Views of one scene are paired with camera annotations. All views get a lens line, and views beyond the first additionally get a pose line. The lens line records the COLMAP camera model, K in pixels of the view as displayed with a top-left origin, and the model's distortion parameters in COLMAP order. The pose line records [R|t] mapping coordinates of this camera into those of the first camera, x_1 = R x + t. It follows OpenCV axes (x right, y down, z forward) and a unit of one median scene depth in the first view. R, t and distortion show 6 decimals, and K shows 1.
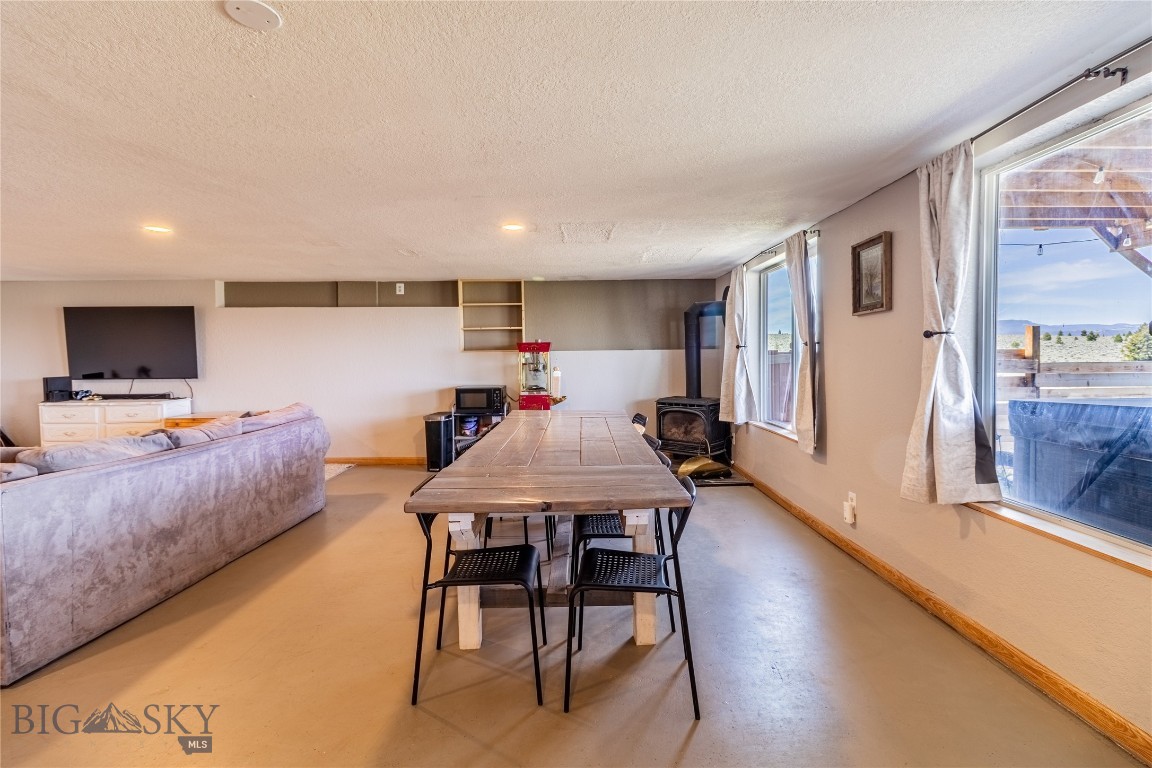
lens RADIAL K [[547.4, 0, 579.7], [0, 547.4, 381.0], [0, 0, 1]] dist [-0.001131, -0.000352]
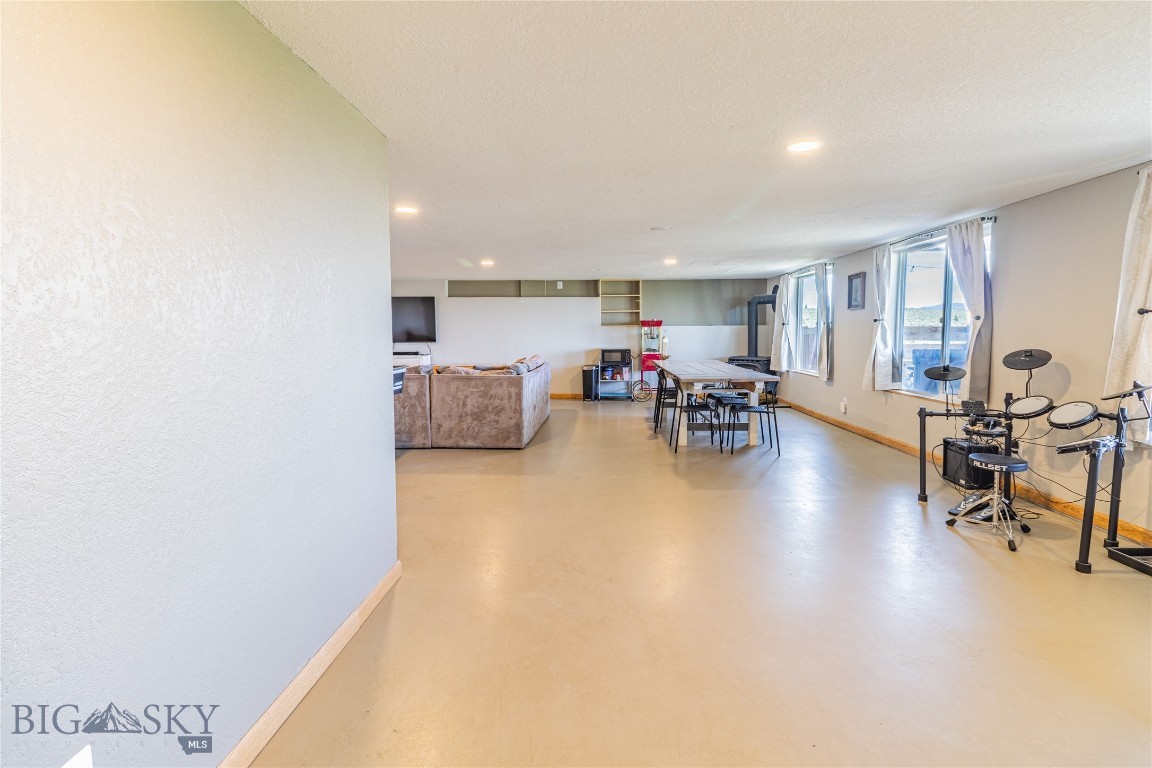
lens RADIAL K [[547.4, 0, 576.6], [0, 547.4, 383.7], [0, 0, 1]] dist [-0.001131, -0.000352]
pose [[0.999022, 0.009621, -0.043156, -0.228747], [-0.007363, 0.998610, 0.052196, 0.030659], [0.043598, -0.051827, 0.997704, -0.596486]]
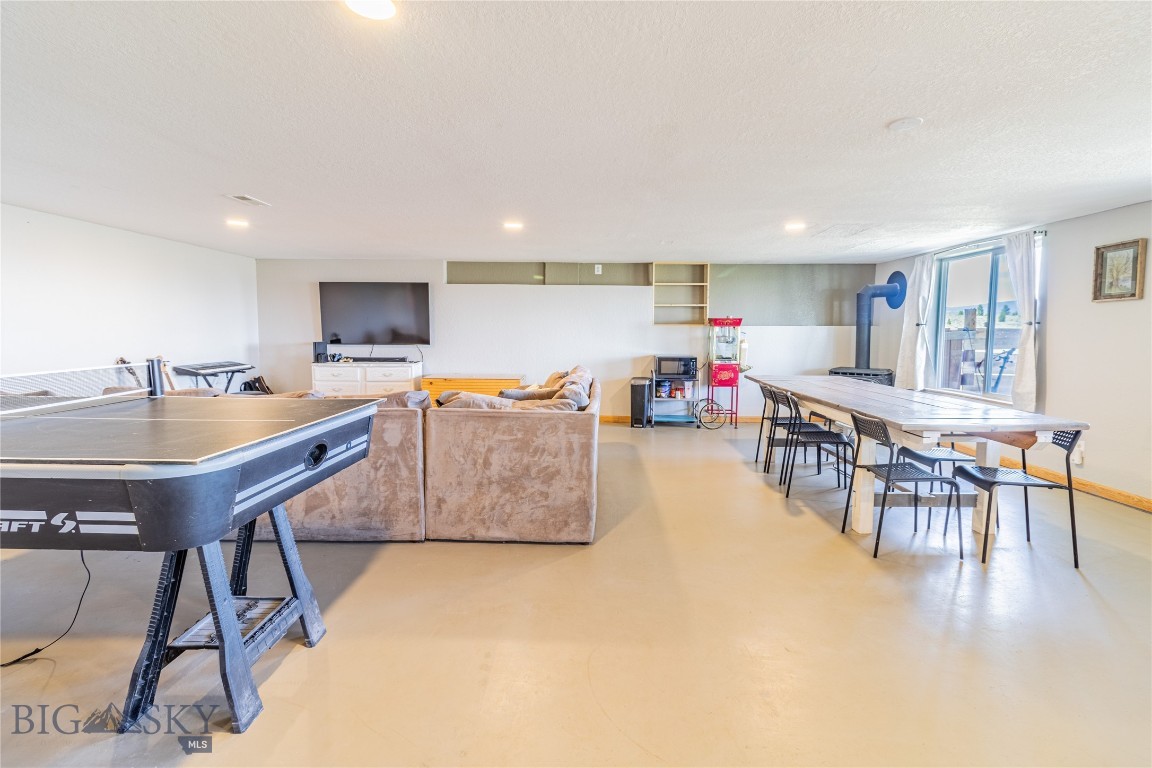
lens RADIAL K [[547.4, 0, 577.3], [0, 547.4, 384.1], [0, 0, 1]] dist [-0.001131, -0.000352]
pose [[0.999569, 0.016809, -0.024068, -0.367216], [-0.015512, 0.998470, 0.053078, 0.012348], [0.024923, -0.052682, 0.998300, -0.171784]]
